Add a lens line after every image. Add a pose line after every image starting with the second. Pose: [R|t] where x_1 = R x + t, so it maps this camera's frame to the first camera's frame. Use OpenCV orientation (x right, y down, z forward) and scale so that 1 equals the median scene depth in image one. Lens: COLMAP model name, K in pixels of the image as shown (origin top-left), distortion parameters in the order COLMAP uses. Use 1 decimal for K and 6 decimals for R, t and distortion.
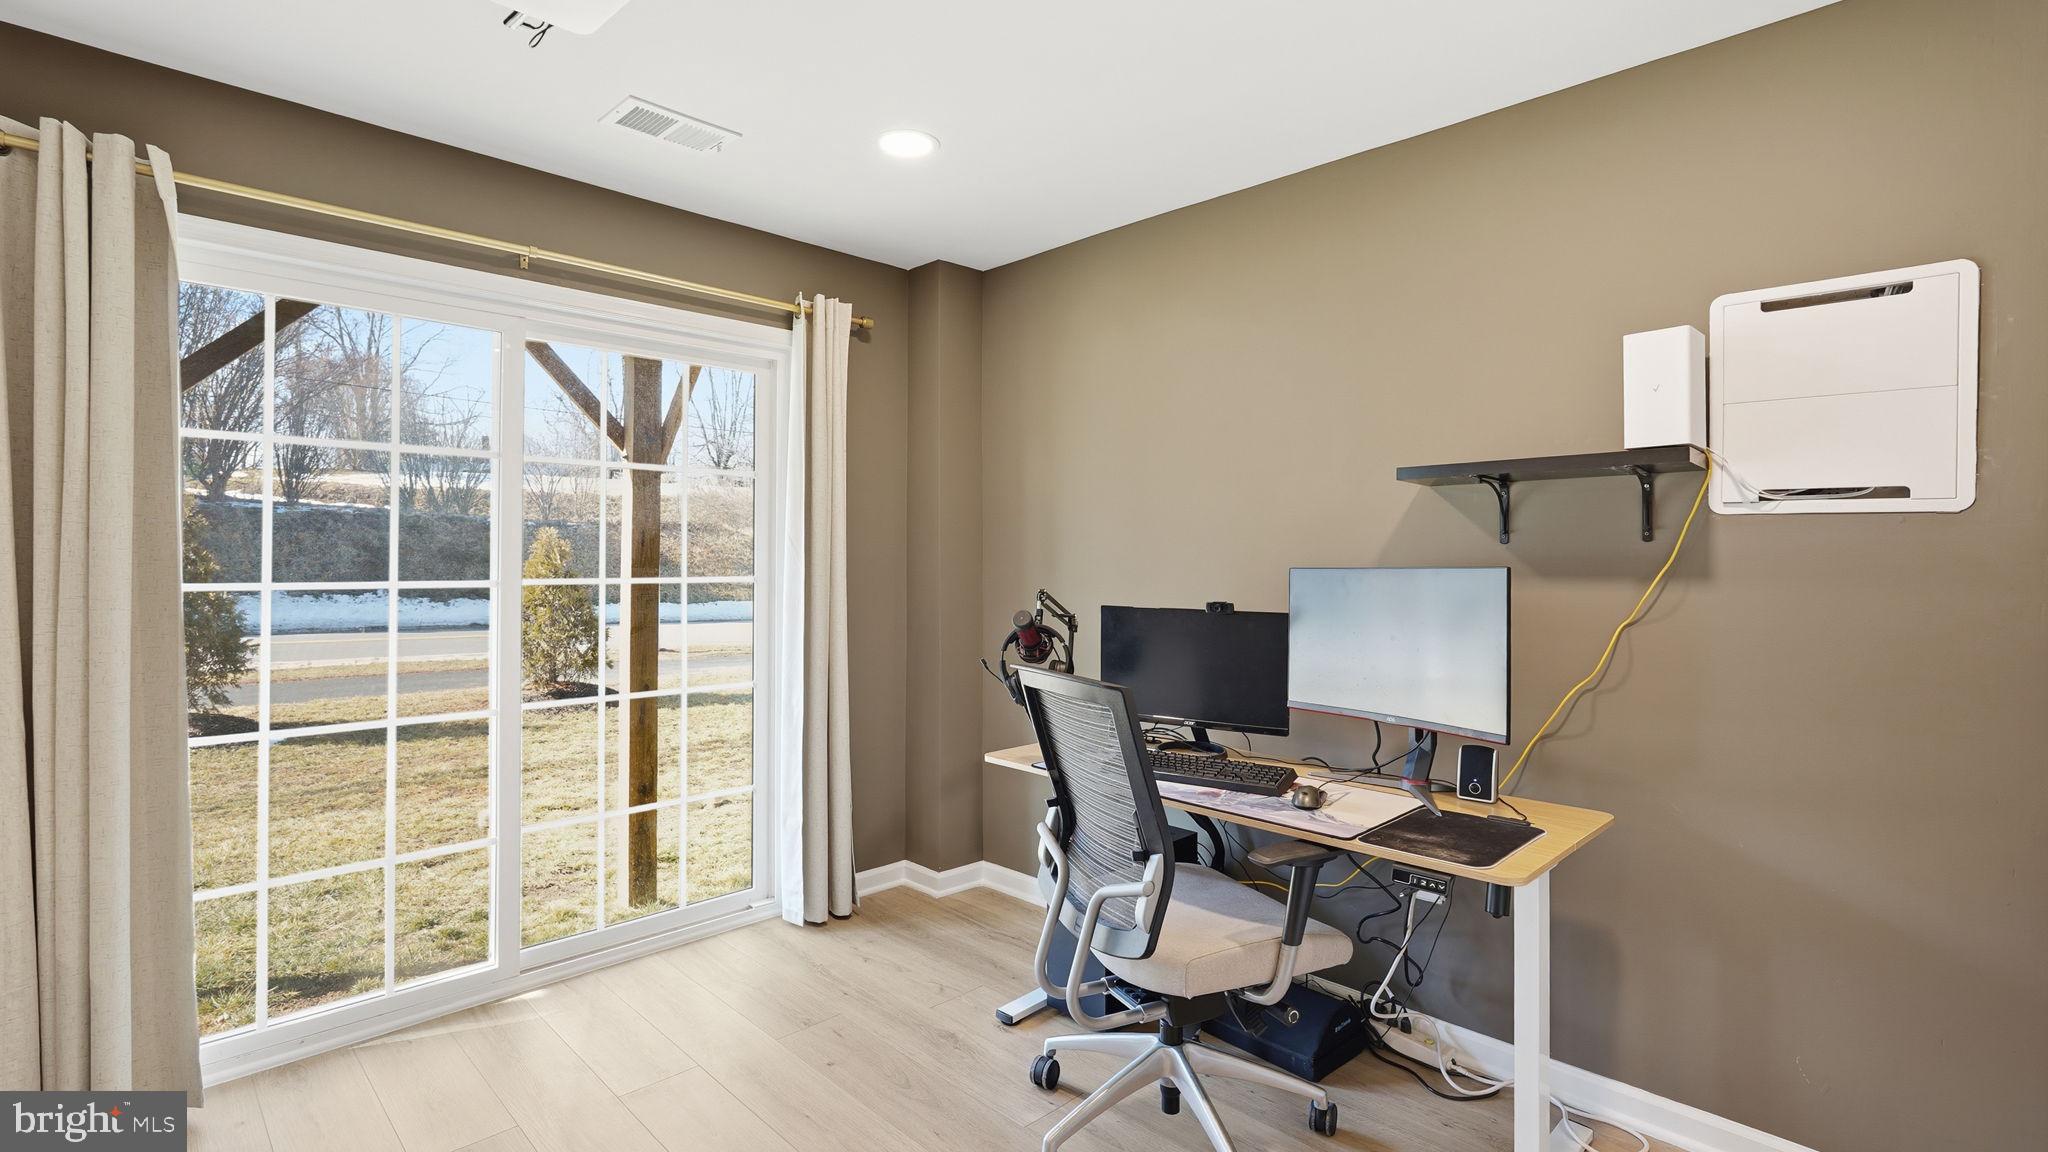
lens RADIAL K [[926.3, 0, 1021.0], [0, 926.3, 566.9], [0, 0, 1]] dist [-0.000132, -0.000148]
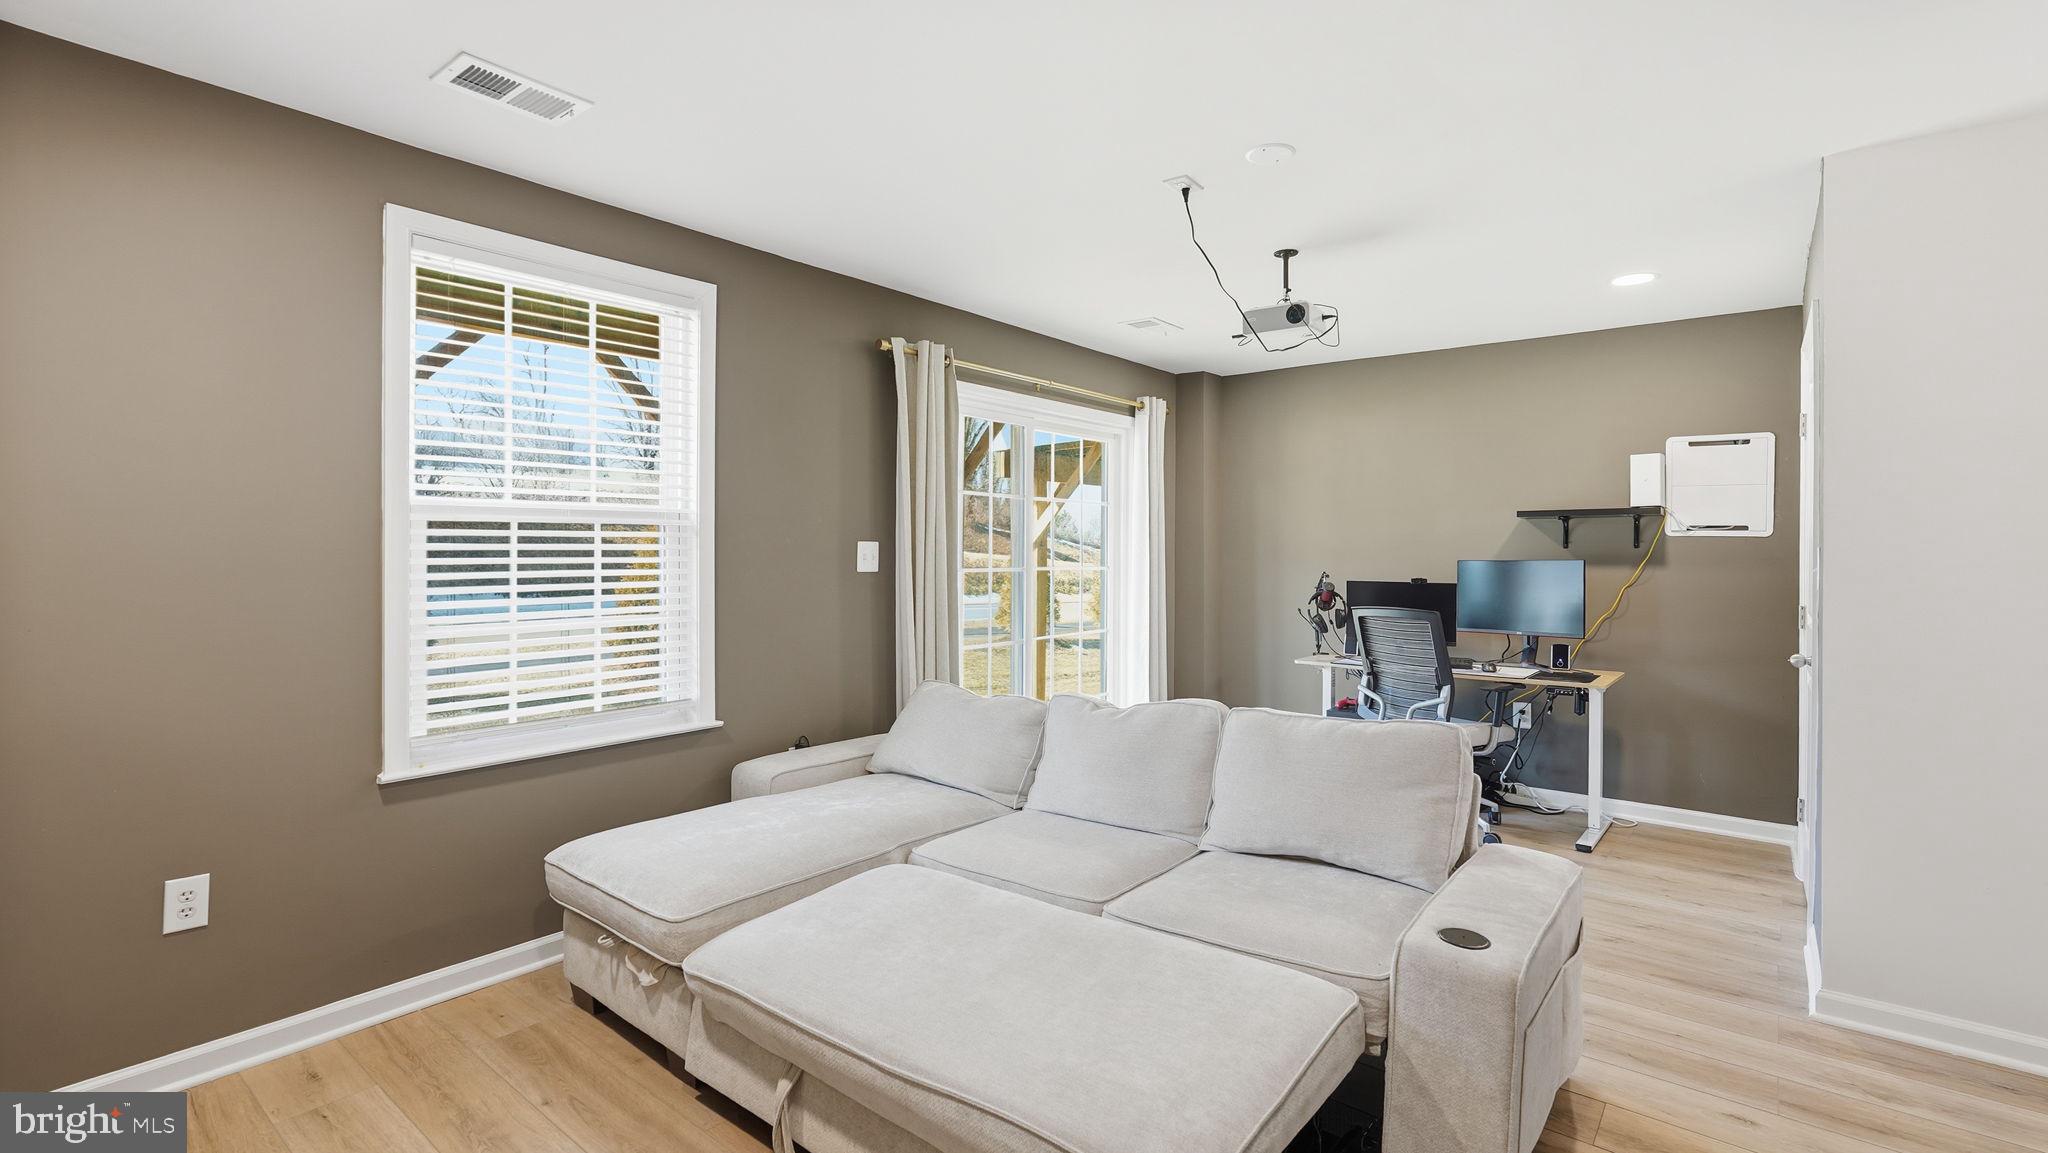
lens RADIAL K [[918.9, 0, 1021.2], [0, 918.9, 576.5], [0, 0, 1]] dist [-0.008368, 0.001314]
pose [[0.994123, 0.000174, 0.108259, -0.985933], [-0.001570, 0.999917, 0.012807, 0.013567], [-0.108247, -0.012902, 0.994040, -0.972824]]
